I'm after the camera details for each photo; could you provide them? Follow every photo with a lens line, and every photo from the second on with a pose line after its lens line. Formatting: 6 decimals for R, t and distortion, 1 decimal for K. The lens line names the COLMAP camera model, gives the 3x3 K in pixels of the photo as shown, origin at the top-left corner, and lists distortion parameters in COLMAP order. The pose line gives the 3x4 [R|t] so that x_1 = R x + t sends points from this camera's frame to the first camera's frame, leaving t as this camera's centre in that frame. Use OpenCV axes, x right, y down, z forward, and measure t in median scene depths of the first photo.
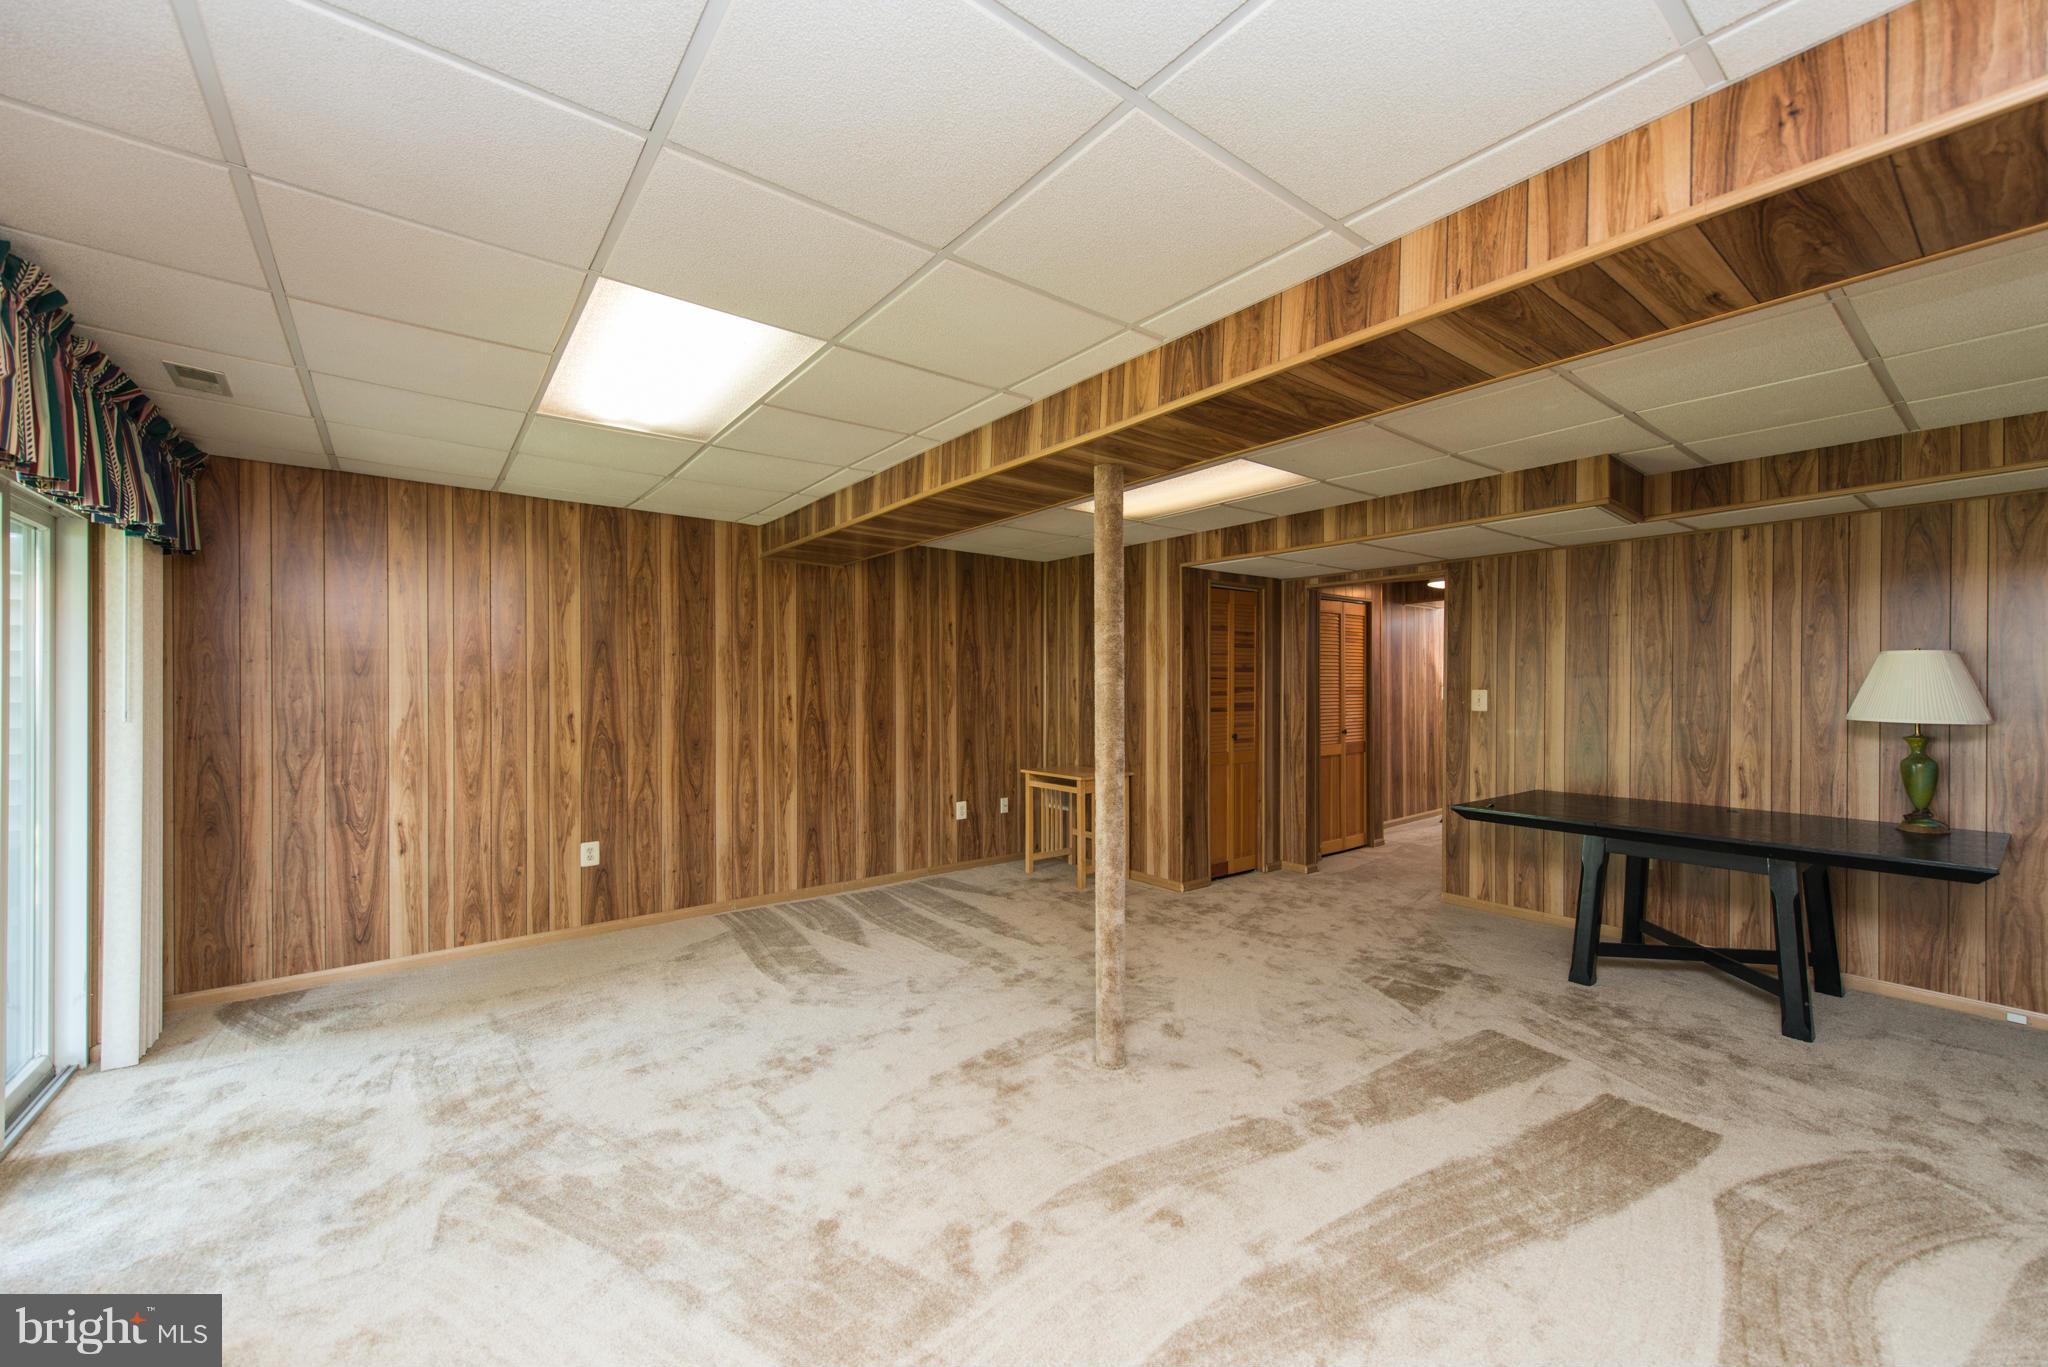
lens RADIAL K [[799.5, 0, 1039.0], [0, 799.5, 682.4], [0, 0, 1]] dist [0.015820, 0.000145]
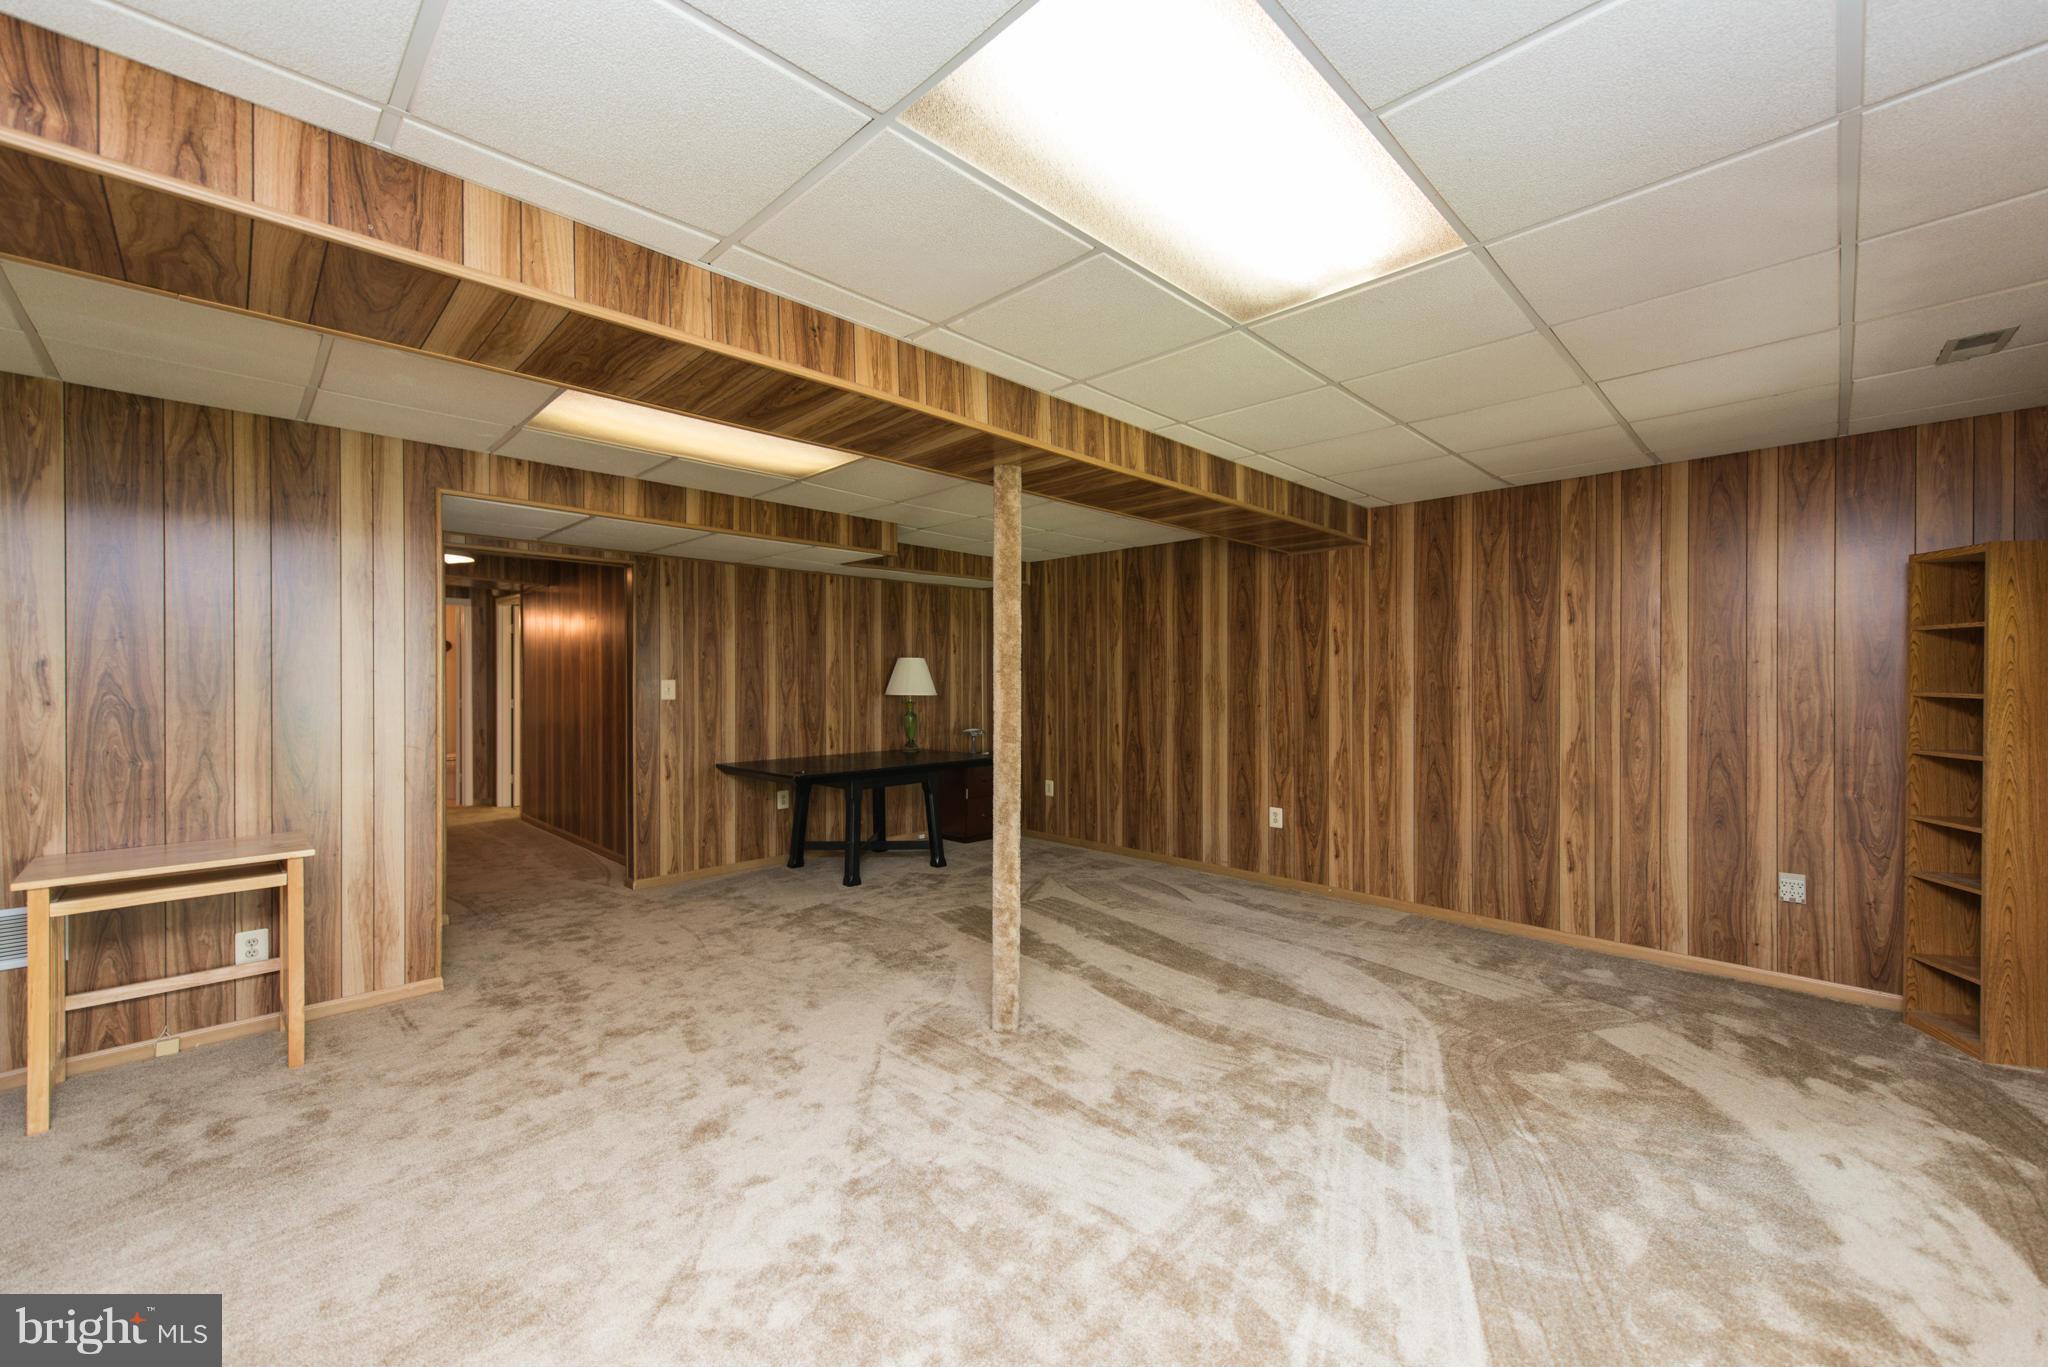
lens RADIAL K [[799.5, 0, 1039.0], [0, 799.5, 682.4], [0, 0, 1]] dist [0.015820, 0.000145]
pose [[-0.121184, -0.003653, 0.992623, -0.548666], [-0.000535, 0.999993, 0.003615, 0.007809], [-0.992630, -0.000093, -0.121185, 0.609792]]
